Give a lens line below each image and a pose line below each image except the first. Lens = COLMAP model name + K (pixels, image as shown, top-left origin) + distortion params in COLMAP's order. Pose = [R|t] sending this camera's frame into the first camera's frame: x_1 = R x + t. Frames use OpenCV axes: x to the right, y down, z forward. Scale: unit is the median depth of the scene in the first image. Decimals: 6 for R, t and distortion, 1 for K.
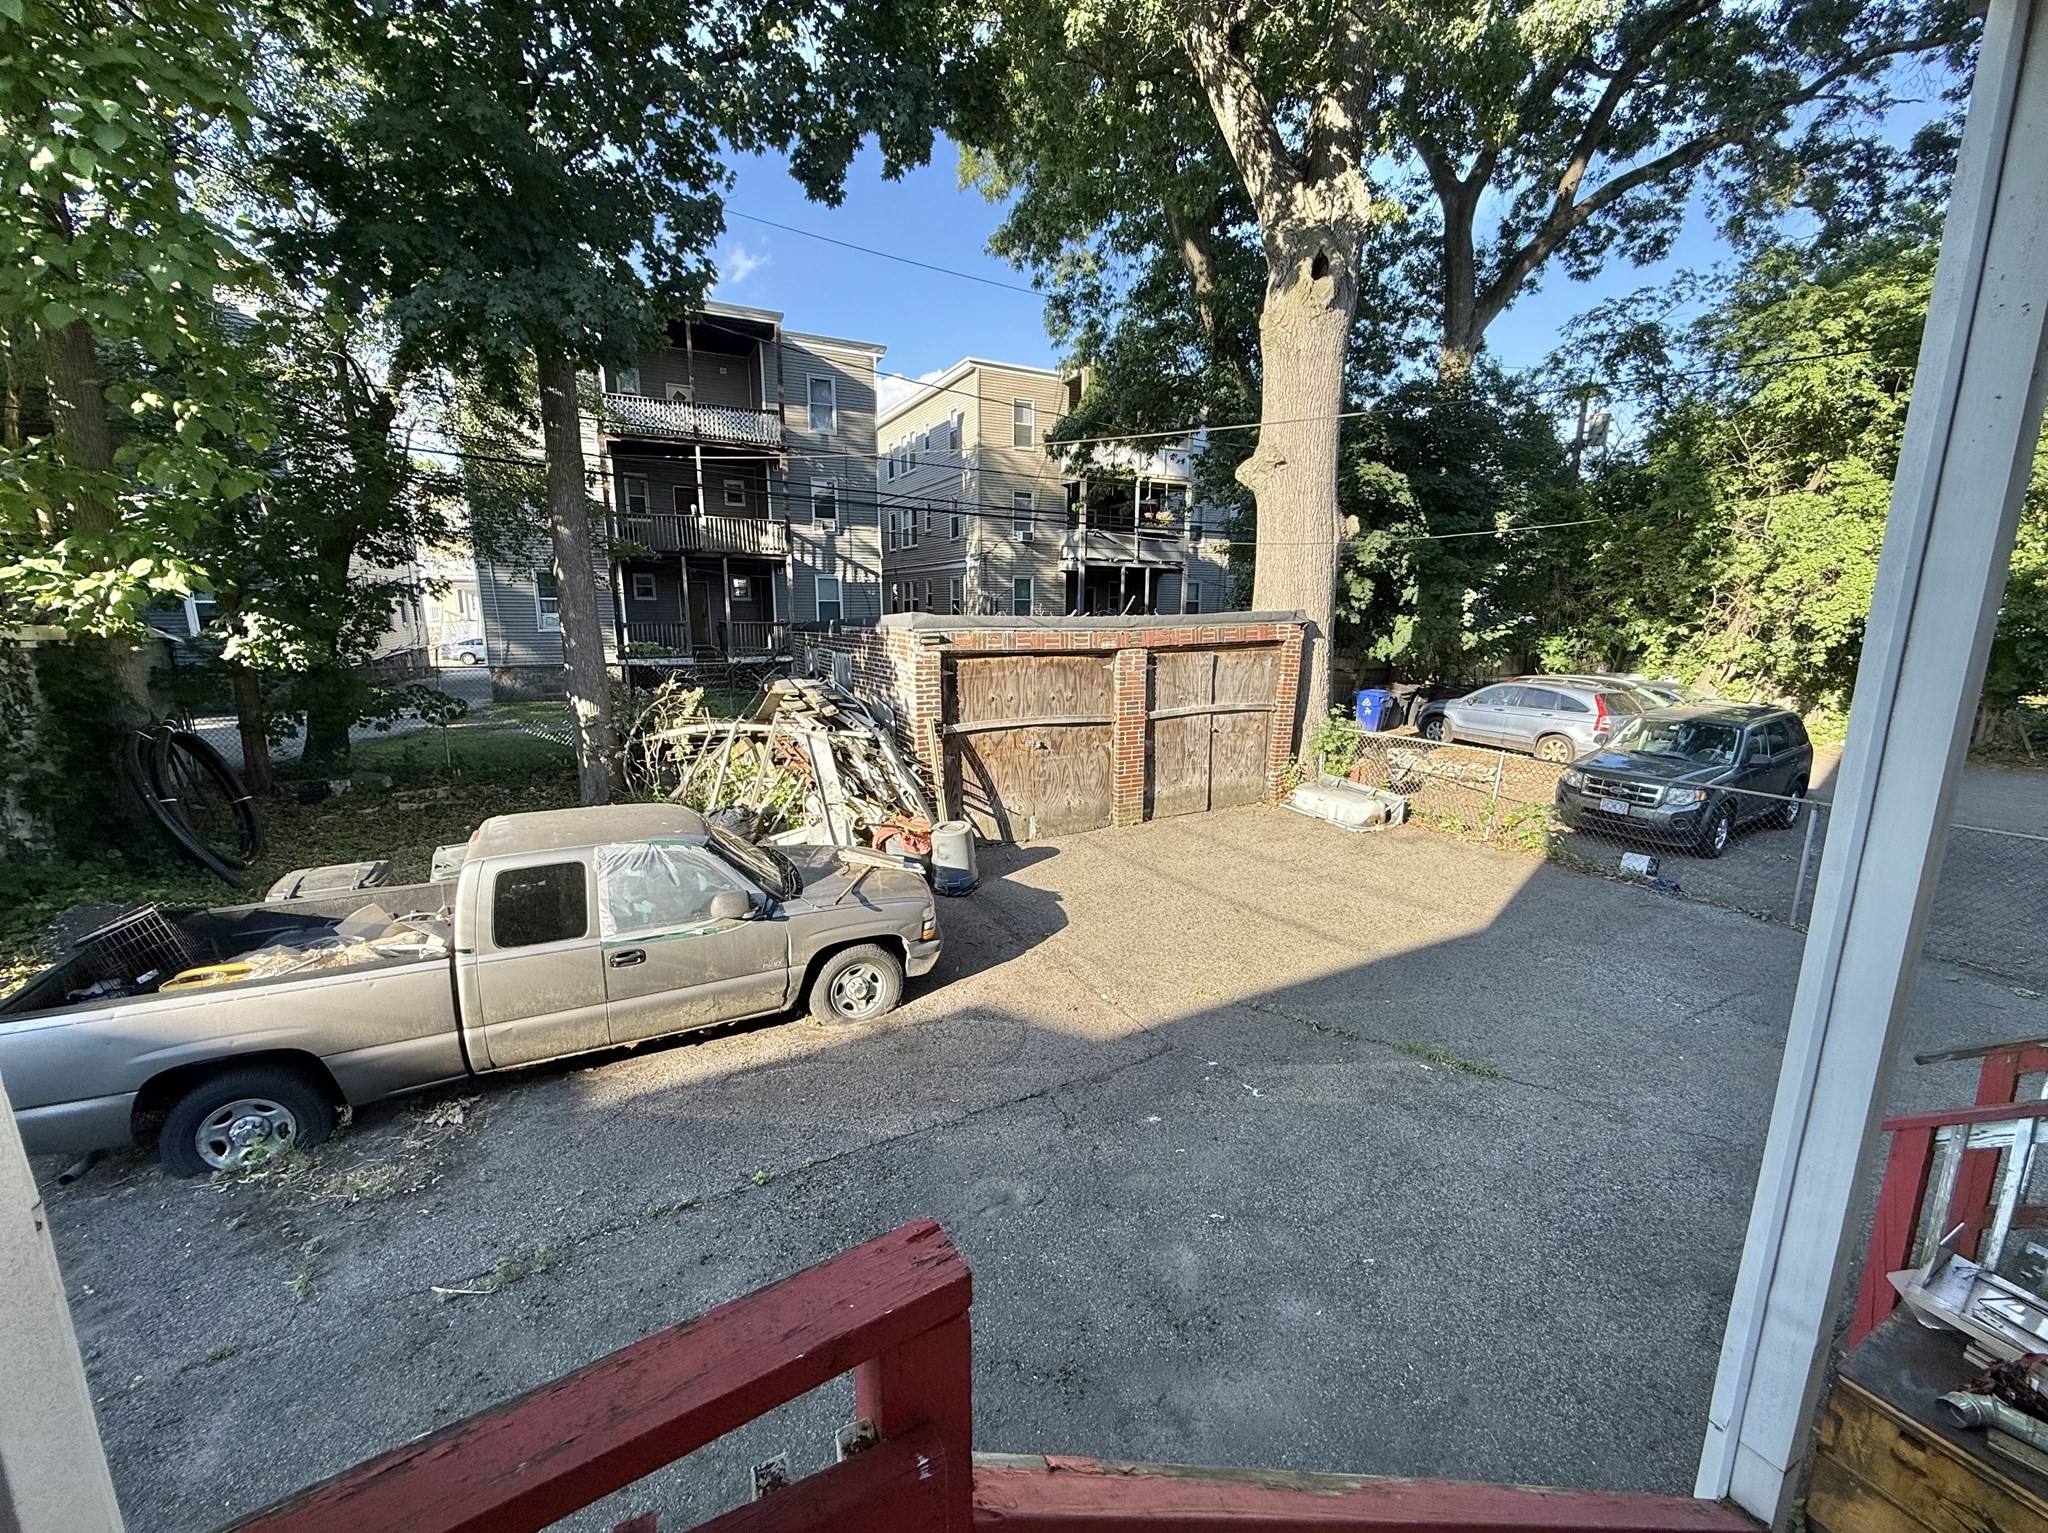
lens RADIAL K [[812.9, 0, 1018.1], [0, 812.9, 764.7], [0, 0, 1]] dist [-0.000405, -0.000364]
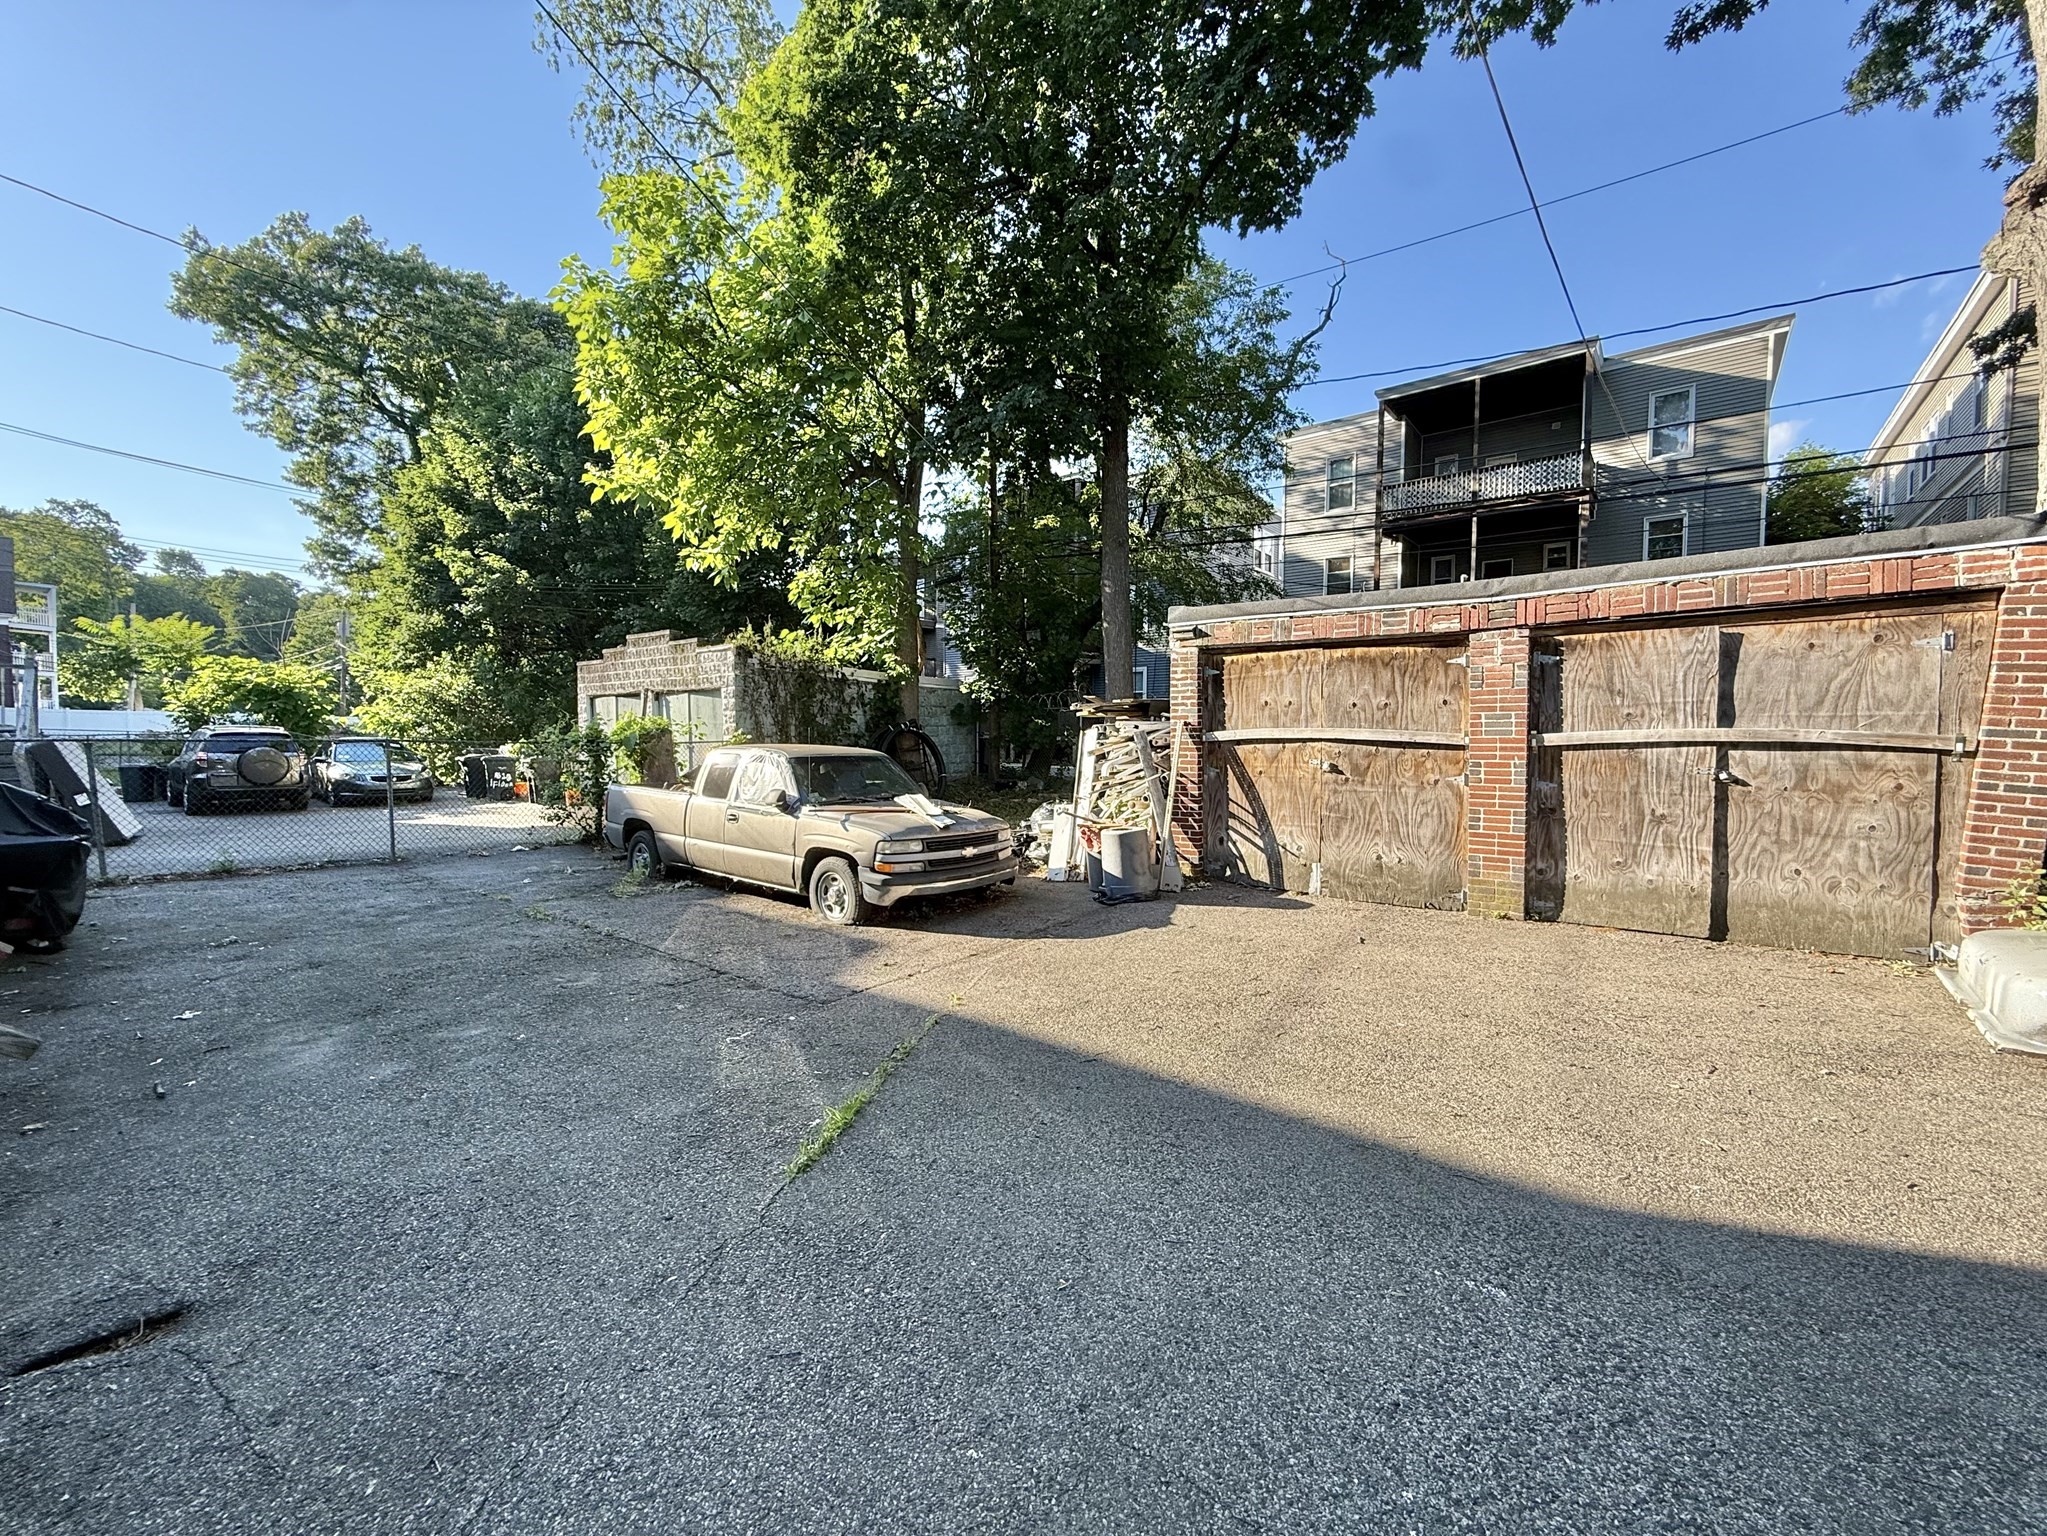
lens RADIAL K [[812.5, 0, 1017.6], [0, 812.5, 766.2], [0, 0, 1]] dist [-0.000405, -0.000364]
pose [[0.396954, 0.039006, -0.917009, 0.599285], [-0.177951, 0.983410, -0.035201, 0.052330], [0.900423, 0.177156, 0.397309, 0.449448]]
